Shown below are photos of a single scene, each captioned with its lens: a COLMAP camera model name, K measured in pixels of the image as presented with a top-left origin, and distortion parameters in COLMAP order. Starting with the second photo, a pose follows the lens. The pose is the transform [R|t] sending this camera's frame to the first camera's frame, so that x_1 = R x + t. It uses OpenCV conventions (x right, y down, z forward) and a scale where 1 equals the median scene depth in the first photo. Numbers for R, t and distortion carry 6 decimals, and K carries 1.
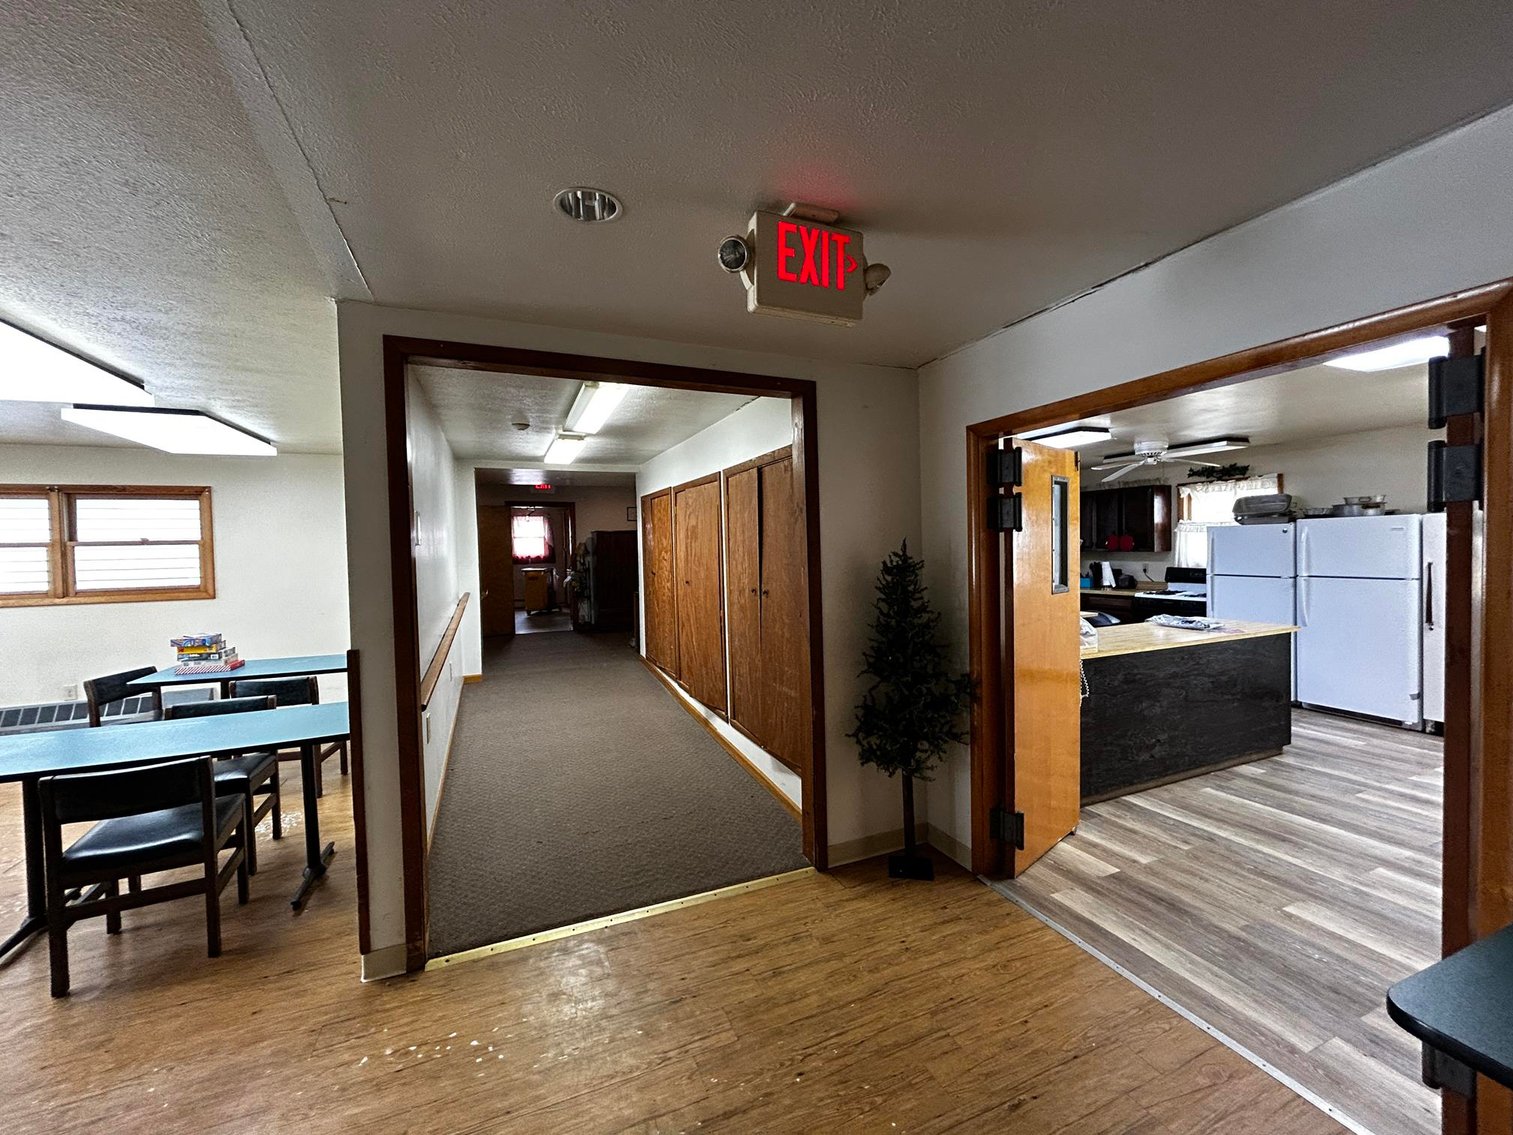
lens RADIAL K [[609.7, 0, 754.5], [0, 609.7, 561.5], [0, 0, 1]] dist [0.000012, -0.000132]
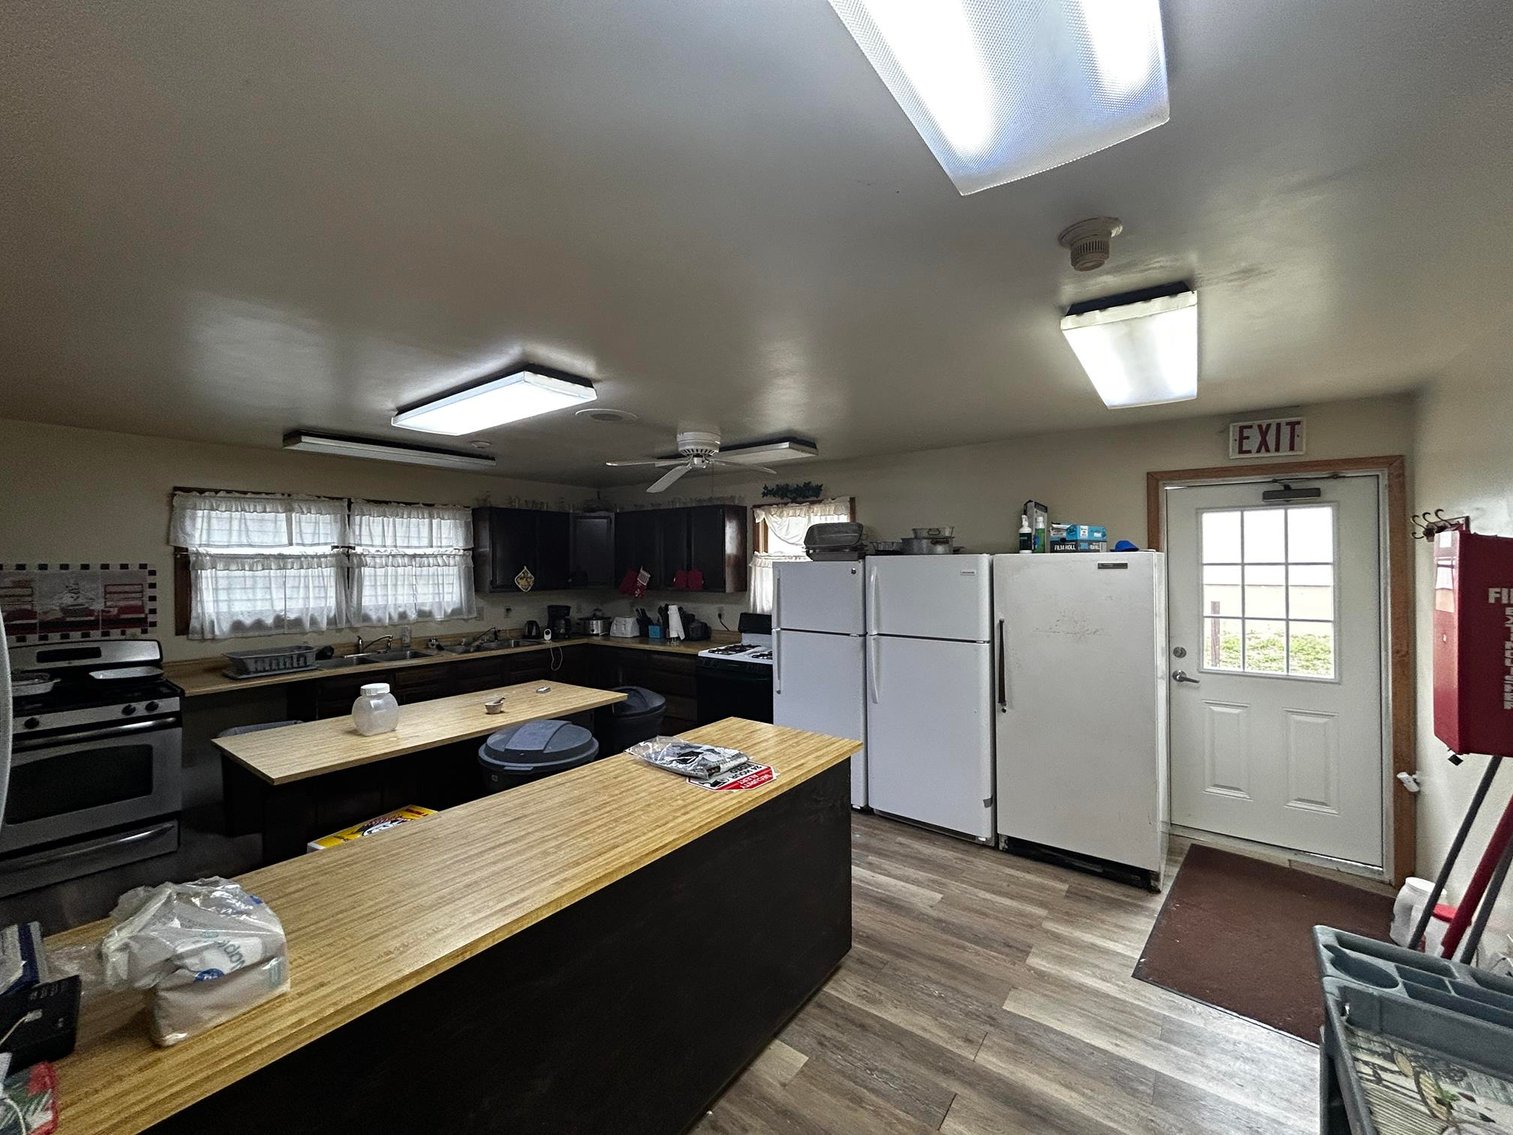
lens RADIAL K [[609.7, 0, 754.5], [0, 609.7, 561.5], [0, 0, 1]] dist [0.000012, -0.000132]
pose [[0.866781, 0.020415, 0.498271, 0.378923], [-0.002250, 0.999312, -0.037029, -0.032427], [-0.498684, 0.030975, 0.866230, 0.400855]]
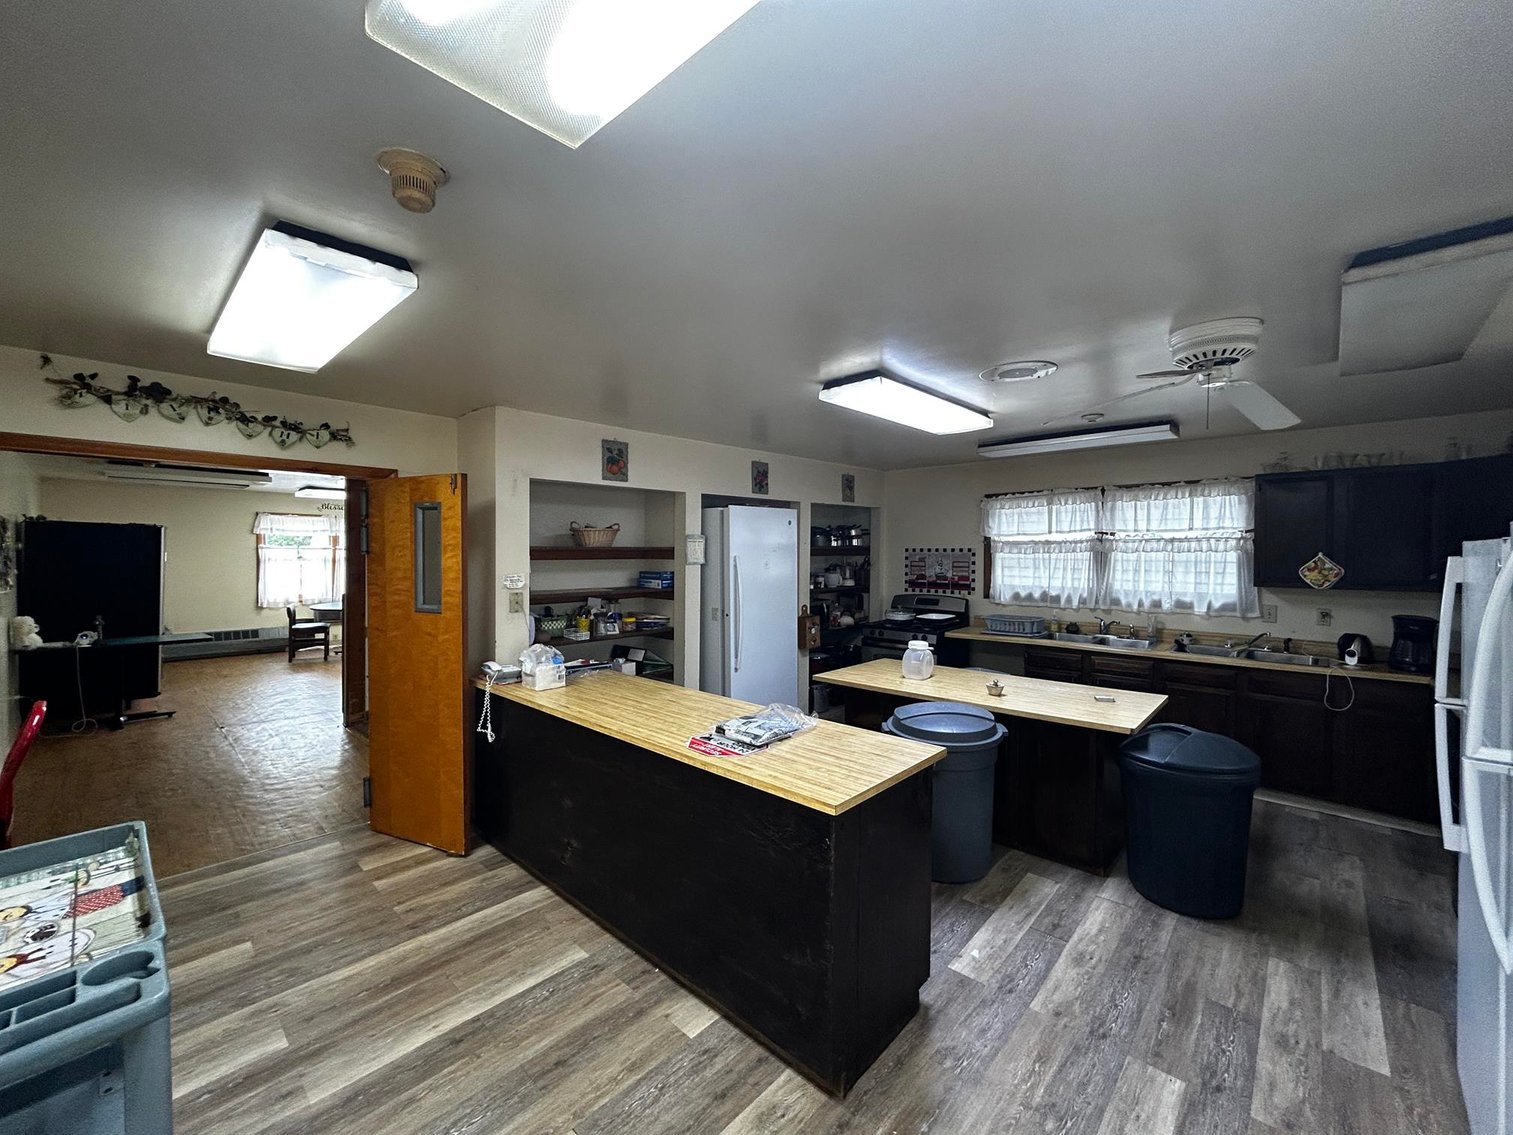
lens RADIAL K [[609.7, 0, 754.5], [0, 609.7, 561.5], [0, 0, 1]] dist [0.000012, -0.000132]
pose [[0.409671, 0.039119, -0.911394, 0.912274], [-0.036159, 0.998991, 0.026625, -0.045634], [0.911516, 0.022048, 0.410672, 0.581139]]
